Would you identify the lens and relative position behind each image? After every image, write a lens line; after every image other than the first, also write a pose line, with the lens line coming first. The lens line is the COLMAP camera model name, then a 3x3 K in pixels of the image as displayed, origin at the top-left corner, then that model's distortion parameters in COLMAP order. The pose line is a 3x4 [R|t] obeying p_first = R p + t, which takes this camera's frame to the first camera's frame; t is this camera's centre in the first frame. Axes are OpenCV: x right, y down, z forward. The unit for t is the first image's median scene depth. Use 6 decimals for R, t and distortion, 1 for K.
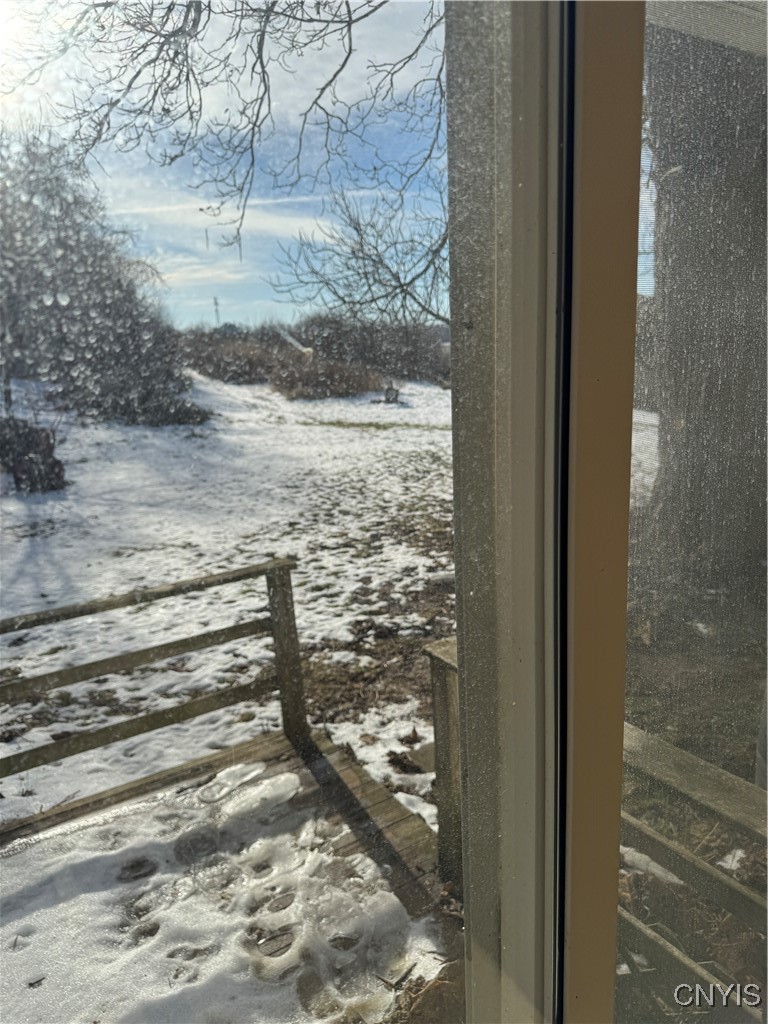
lens RADIAL K [[724.0, 0, 384.0], [0, 724.0, 512.0], [0, 0, 1]] dist [0.060048, -0.095390]
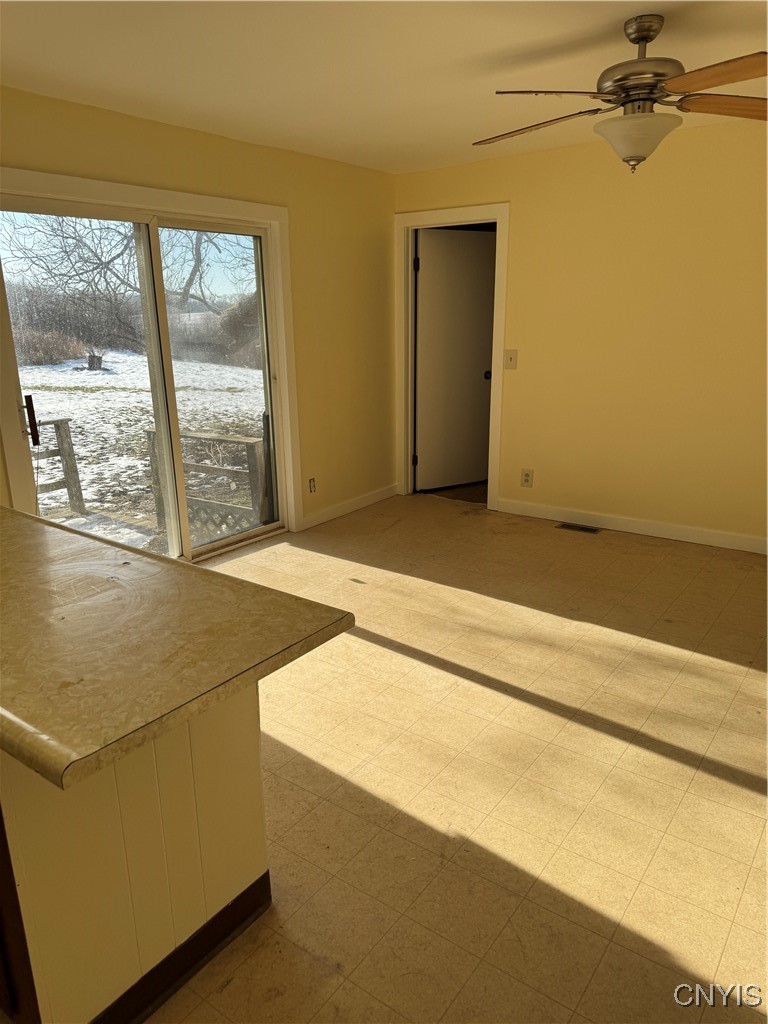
lens RADIAL K [[728.3, 0, 384.0], [0, 728.3, 512.0], [0, 0, 1]] dist [0.062228, -0.060881]
pose [[0.926316, -0.078208, 0.368541, -0.029894], [0.066557, 0.996801, 0.044243, 0.094175], [-0.370822, -0.016454, 0.928558, -0.375455]]
